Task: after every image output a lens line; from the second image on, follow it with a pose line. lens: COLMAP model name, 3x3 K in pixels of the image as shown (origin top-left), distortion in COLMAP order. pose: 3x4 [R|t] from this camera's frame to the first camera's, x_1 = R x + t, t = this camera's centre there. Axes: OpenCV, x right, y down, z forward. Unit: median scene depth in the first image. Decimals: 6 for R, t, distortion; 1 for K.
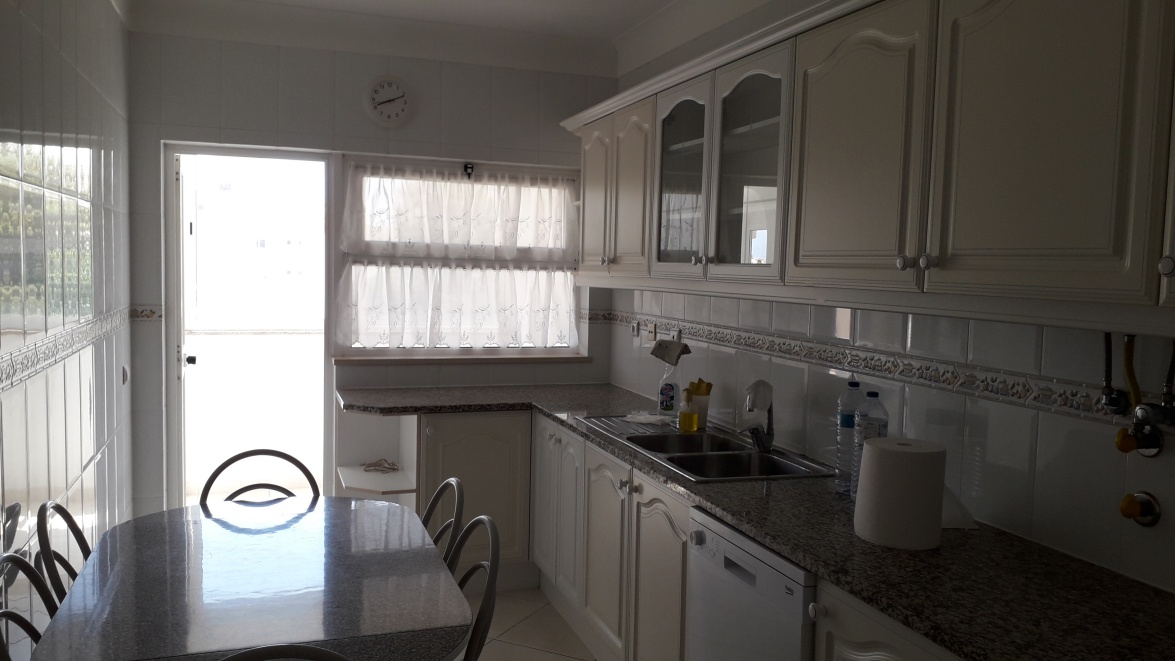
lens RADIAL K [[945.0, 0, 587.3], [0, 945.0, 331.4], [0, 0, 1]] dist [0.055981, -0.097408]
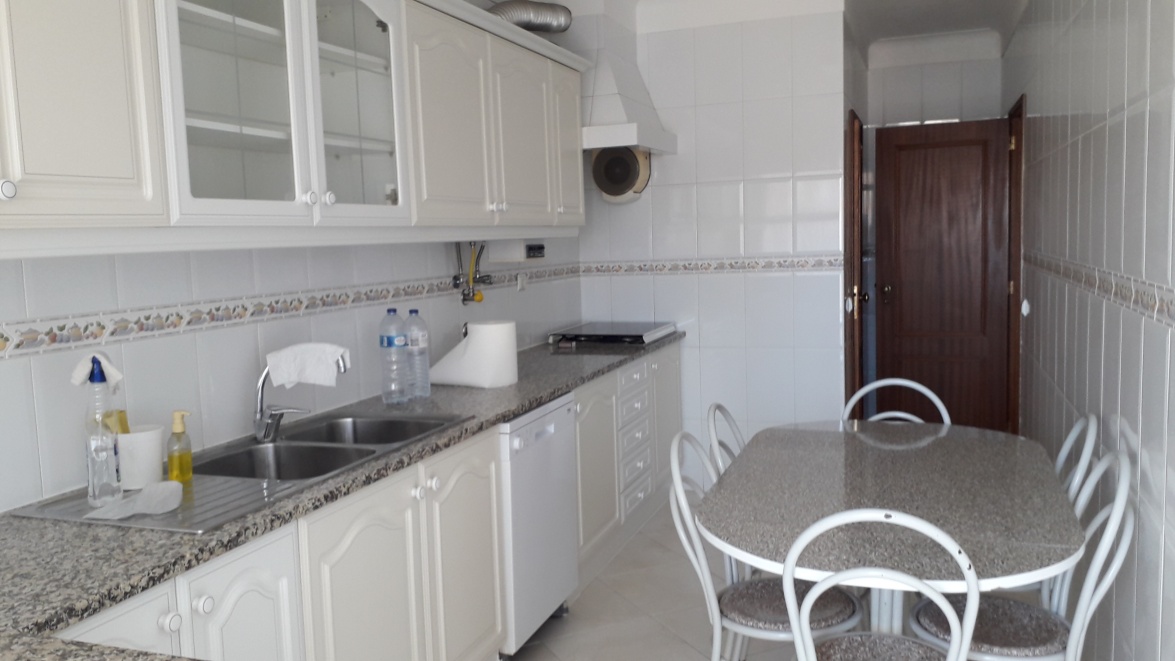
lens RADIAL K [[945.0, 0, 587.4], [0, 945.0, 330.8], [0, 0, 1]] dist [0.055981, -0.097408]
pose [[-0.785217, -0.120888, 0.607305, -0.542999], [-0.000121, 0.980788, 0.195077, -0.130977], [-0.619220, 0.153104, -0.770146, 1.511834]]
